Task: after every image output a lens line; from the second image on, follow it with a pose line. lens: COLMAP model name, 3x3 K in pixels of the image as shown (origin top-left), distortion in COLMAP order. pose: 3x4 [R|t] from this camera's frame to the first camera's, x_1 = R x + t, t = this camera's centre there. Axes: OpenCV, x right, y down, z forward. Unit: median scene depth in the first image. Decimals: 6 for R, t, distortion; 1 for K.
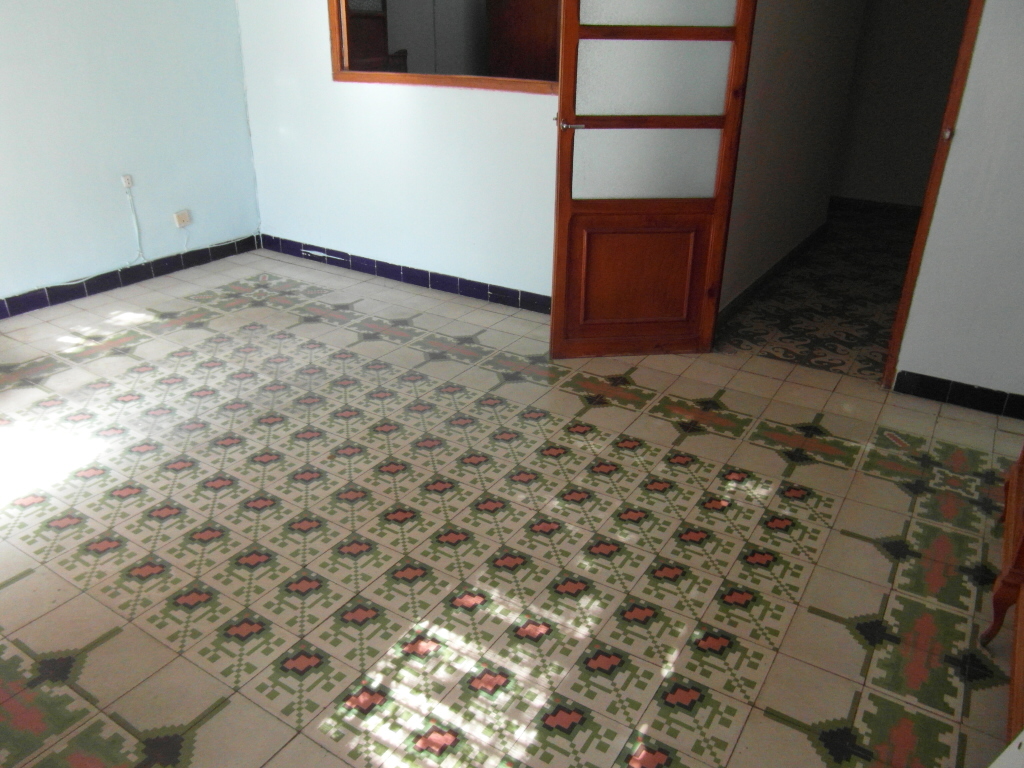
lens RADIAL K [[772.7, 0, 511.8], [0, 772.7, 382.9], [0, 0, 1]] dist [-0.038775, 0.036285]
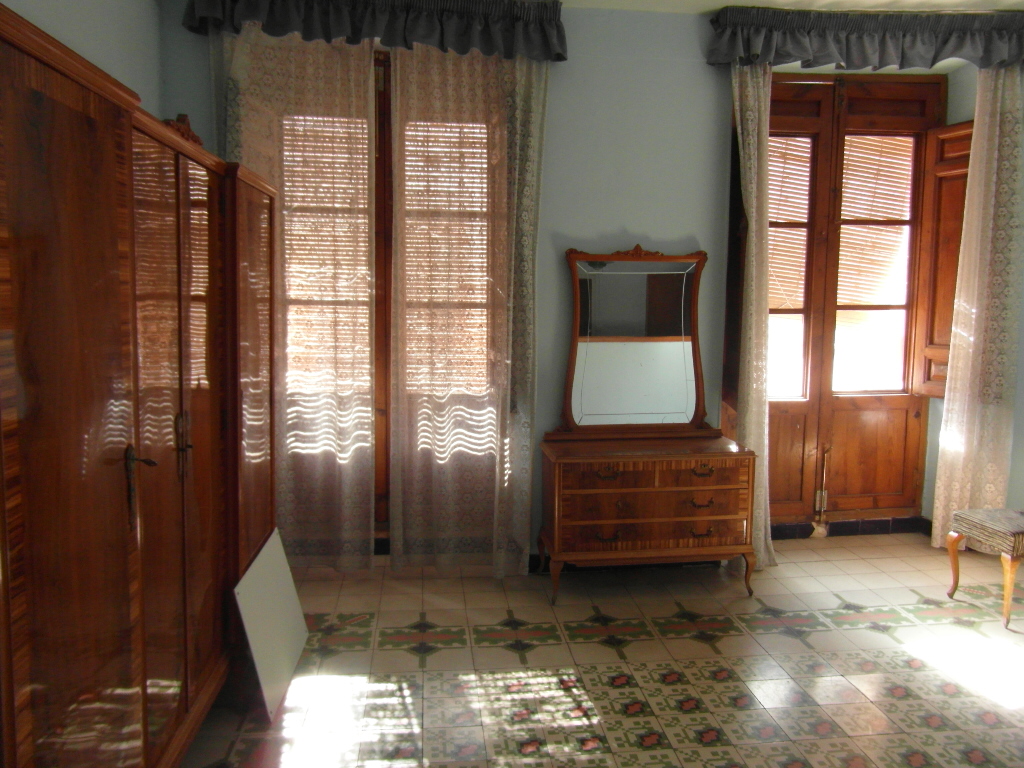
lens RADIAL K [[772.7, 0, 511.9], [0, 772.7, 383.2], [0, 0, 1]] dist [-0.038775, 0.036285]
pose [[-0.780876, 0.033893, -0.623766, 0.851698], [-0.286628, 0.867772, 0.405974, -0.732361], [0.555047, 0.495805, -0.667908, 1.591400]]
